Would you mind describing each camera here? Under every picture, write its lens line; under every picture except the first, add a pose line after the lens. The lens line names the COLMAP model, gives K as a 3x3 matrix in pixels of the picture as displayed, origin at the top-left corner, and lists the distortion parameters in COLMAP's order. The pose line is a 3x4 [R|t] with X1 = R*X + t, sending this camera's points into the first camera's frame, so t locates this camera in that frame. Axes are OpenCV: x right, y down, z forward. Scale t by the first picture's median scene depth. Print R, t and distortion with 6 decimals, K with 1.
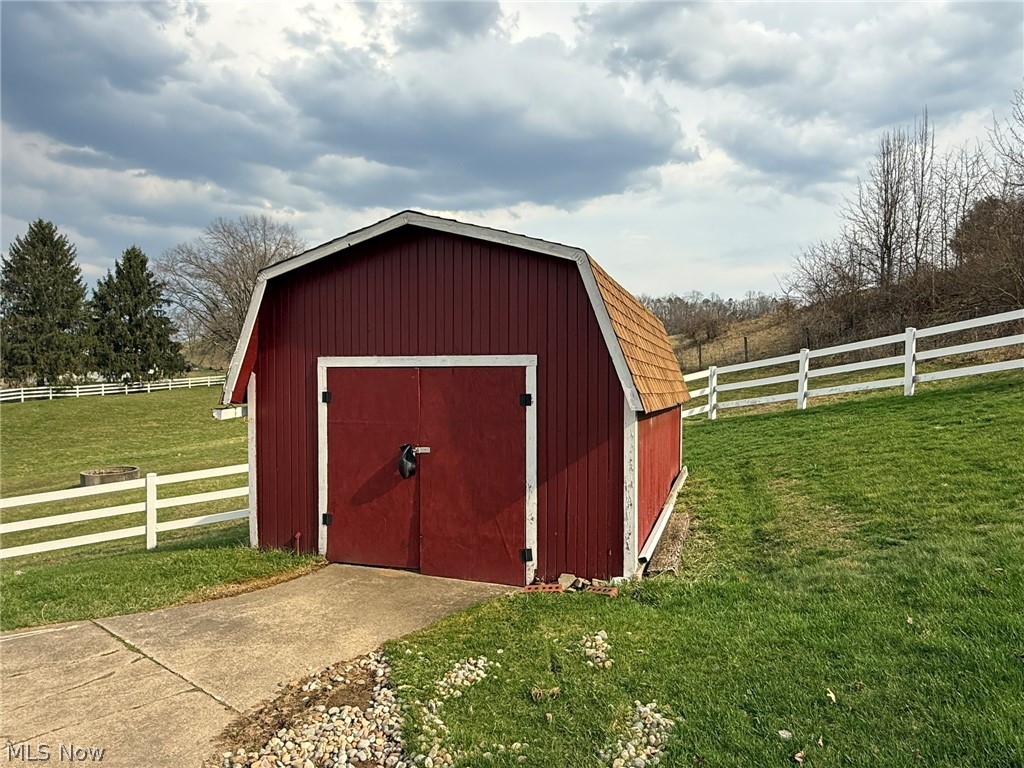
lens RADIAL K [[639.4, 0, 512.0], [0, 639.4, 384.0], [0, 0, 1]] dist [-0.003820, -0.001574]
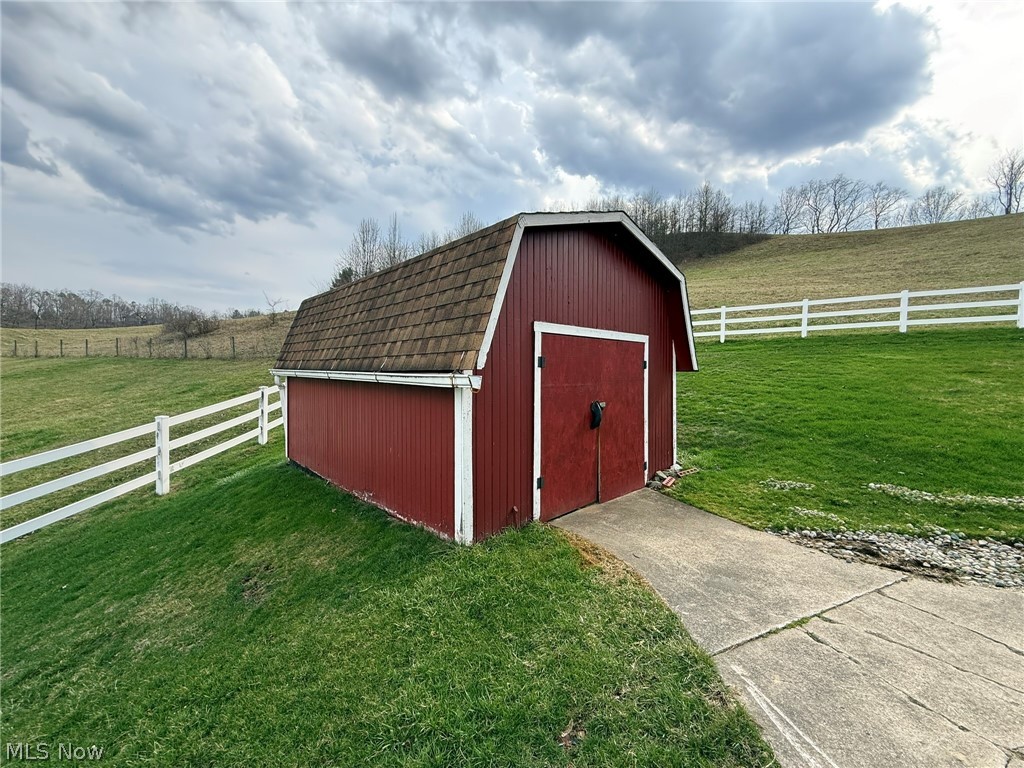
lens RADIAL K [[406.8, 0, 510.0], [0, 406.8, 384.2], [0, 0, 1]] dist [-0.000348, -0.000056]
pose [[0.465167, -0.030468, 0.884698, -0.878601], [0.004254, 0.999473, 0.032184, 0.034538], [-0.885212, -0.011208, 0.465052, 0.746163]]
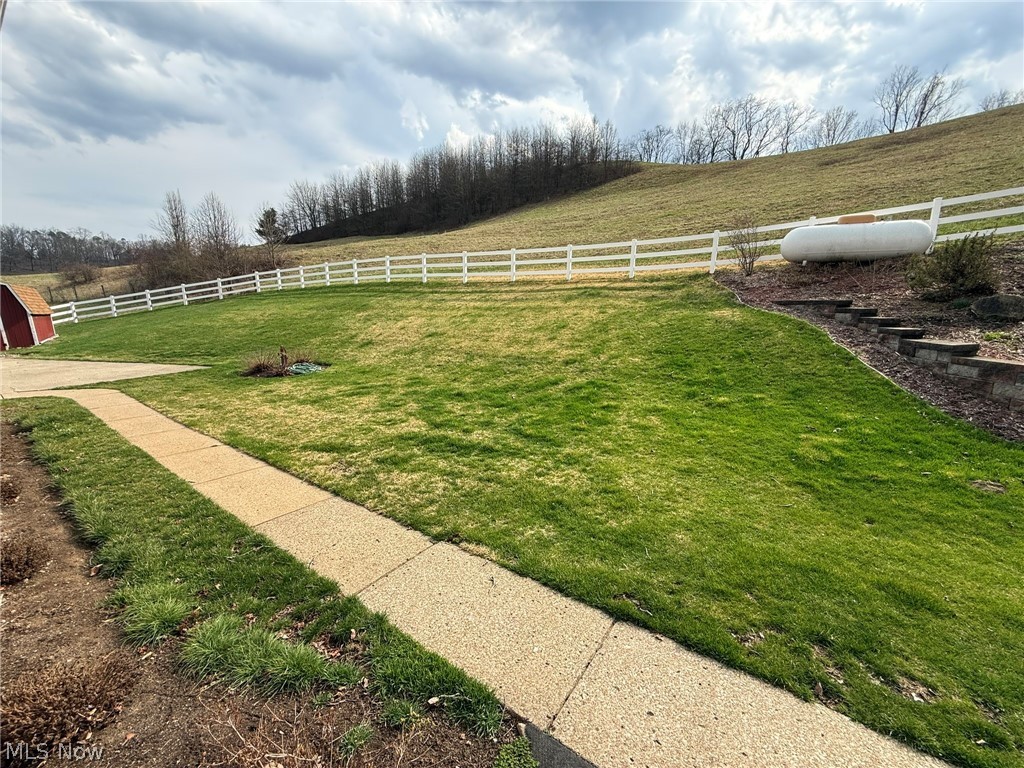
lens RADIAL K [[406.8, 0, 510.0], [0, 406.8, 384.2], [0, 0, 1]] dist [-0.000348, -0.000056]
pose [[0.490749, -0.186326, 0.851145, -0.665692], [0.023283, 0.979322, 0.200961, 0.022211], [-0.870990, -0.078804, 0.484939, -3.302502]]
